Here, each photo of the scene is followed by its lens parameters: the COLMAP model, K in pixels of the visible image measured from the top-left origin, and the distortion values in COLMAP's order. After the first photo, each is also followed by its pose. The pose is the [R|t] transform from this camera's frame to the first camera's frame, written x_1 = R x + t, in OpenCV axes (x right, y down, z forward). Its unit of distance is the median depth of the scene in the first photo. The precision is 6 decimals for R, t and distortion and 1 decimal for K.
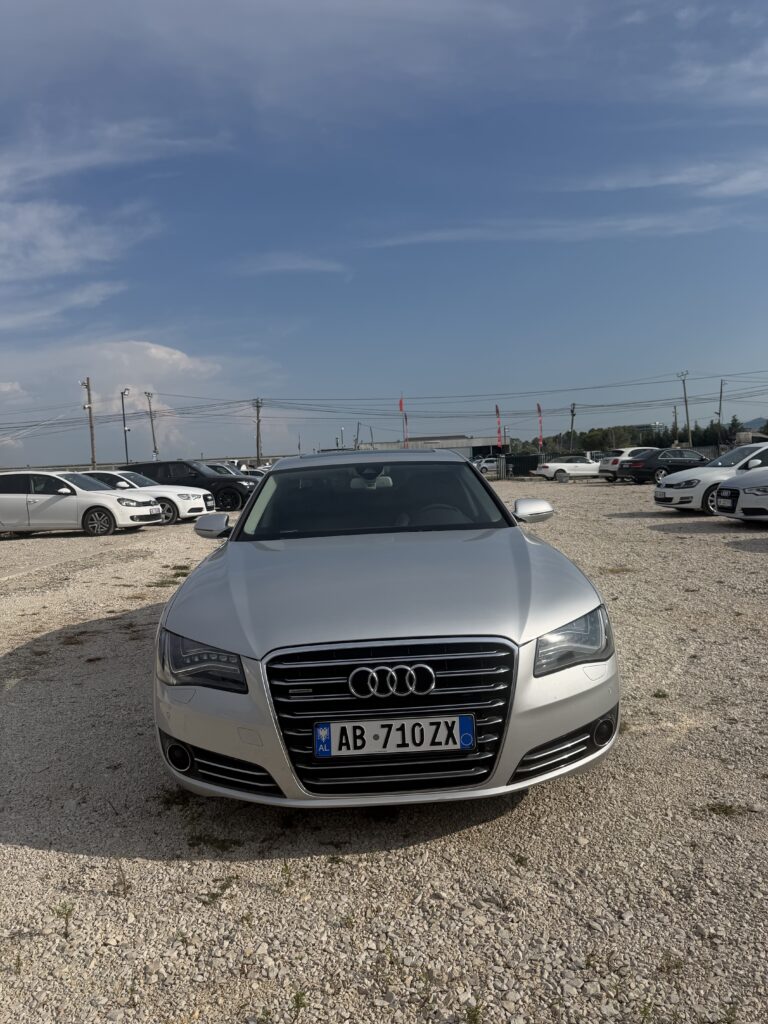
lens RADIAL K [[717.8, 0, 384.0], [0, 717.8, 512.0], [0, 0, 1]] dist [0.048869, -0.043098]
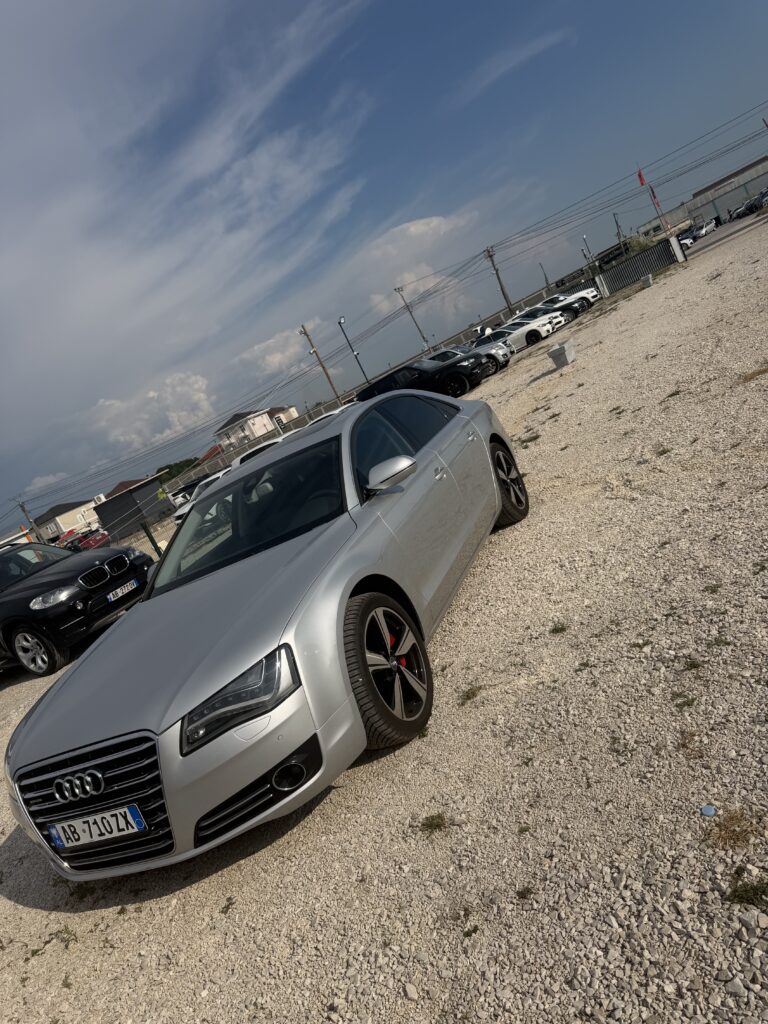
lens RADIAL K [[717.8, 0, 384.0], [0, 717.8, 512.0], [0, 0, 1]] dist [0.048869, -0.043098]
pose [[0.840495, -0.291925, -0.456451, 1.113033], [0.382639, 0.916255, 0.118587, -0.126207], [0.383607, -0.274328, 0.881811, 0.269430]]
